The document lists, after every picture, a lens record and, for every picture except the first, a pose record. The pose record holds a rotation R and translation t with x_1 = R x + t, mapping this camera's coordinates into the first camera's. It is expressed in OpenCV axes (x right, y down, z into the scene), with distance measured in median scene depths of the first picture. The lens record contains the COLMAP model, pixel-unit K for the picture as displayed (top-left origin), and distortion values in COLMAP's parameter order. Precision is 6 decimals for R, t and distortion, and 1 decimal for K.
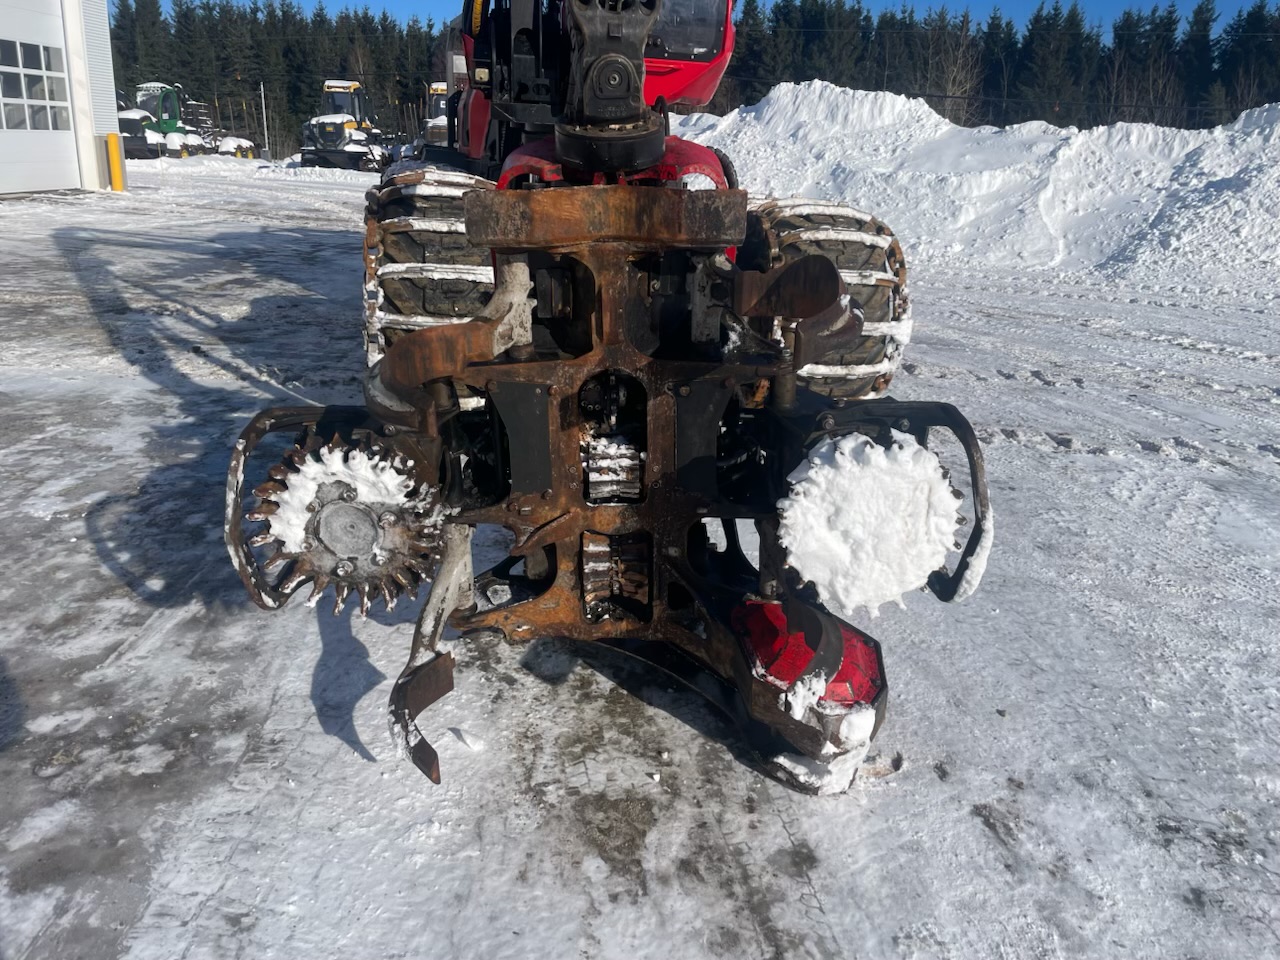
lens RADIAL K [[967.8, 0, 645.6], [0, 967.8, 475.0], [0, 0, 1]] dist [0.068767, -0.084620]
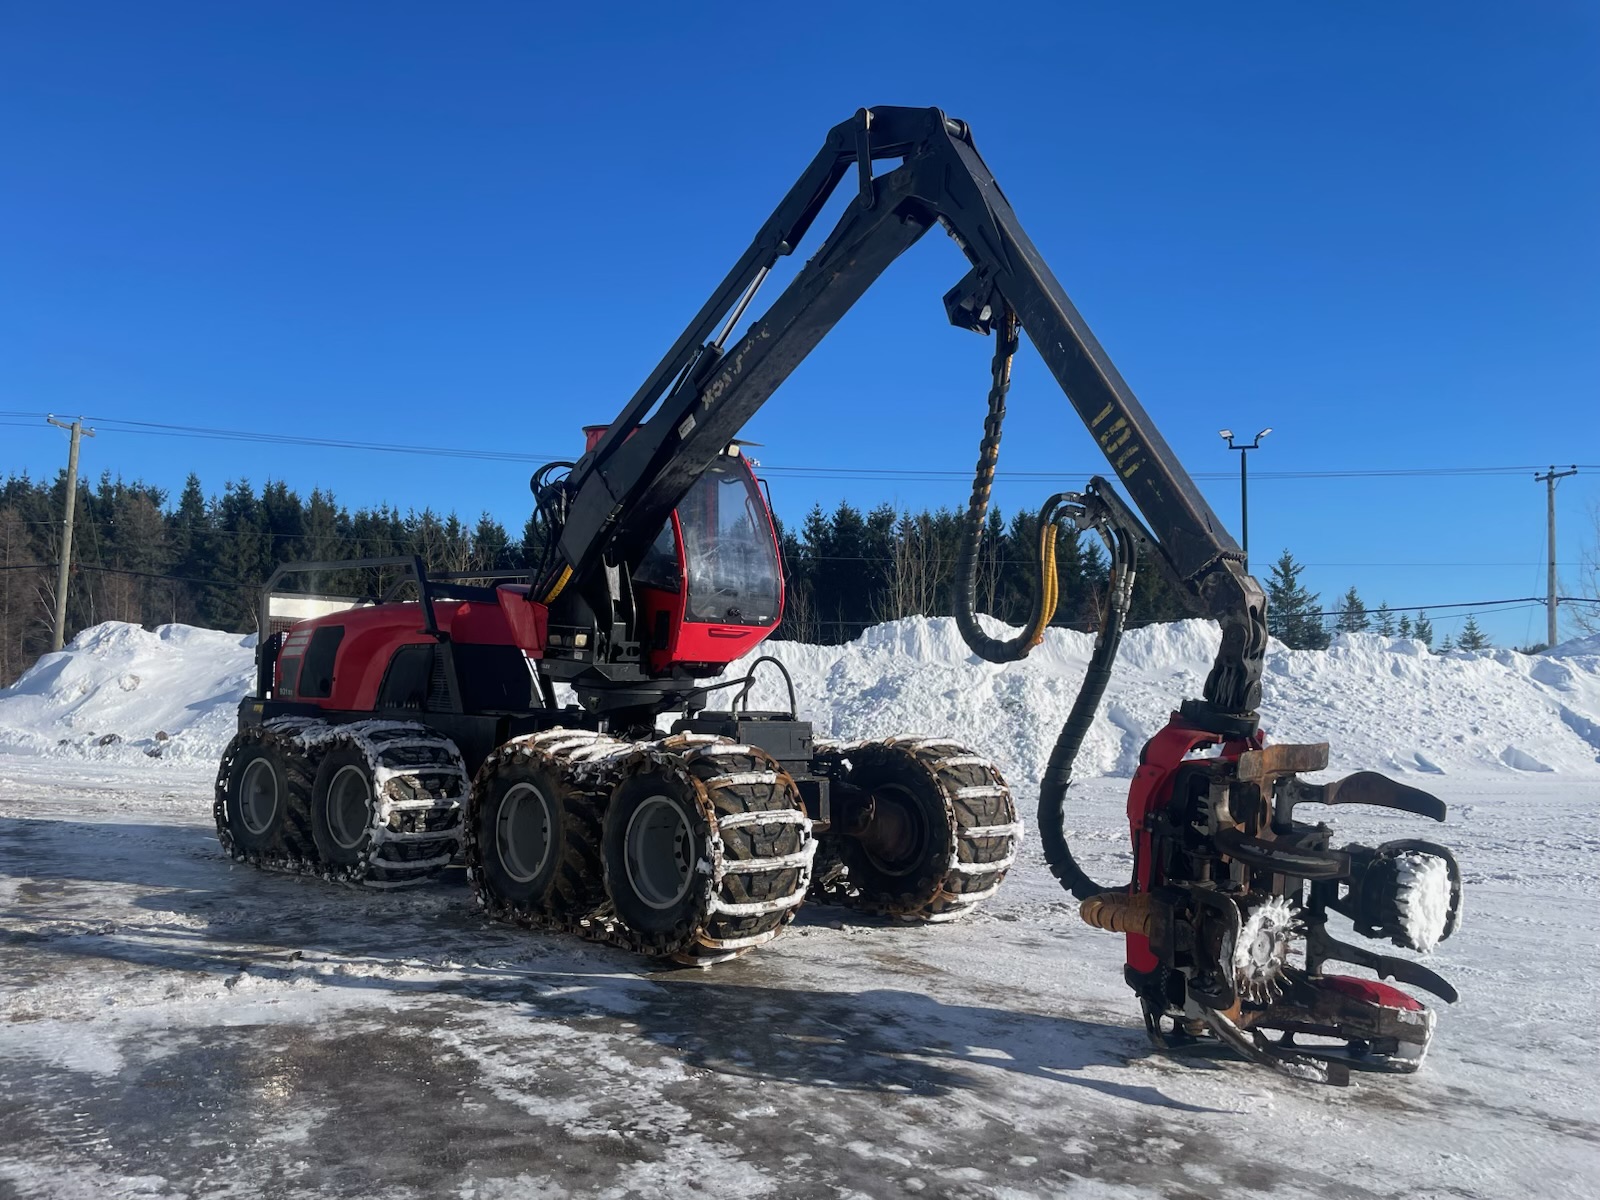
lens RADIAL K [[1209.8, 0, 804.6], [0, 1209.8, 600.6], [0, 0, 1]] dist [0.068767, -0.084620]
pose [[0.822416, -0.001650, 0.568884, -0.734854], [0.204773, 0.933825, -0.293325, -0.015629], [-0.530754, 0.357727, 0.768330, -0.154701]]
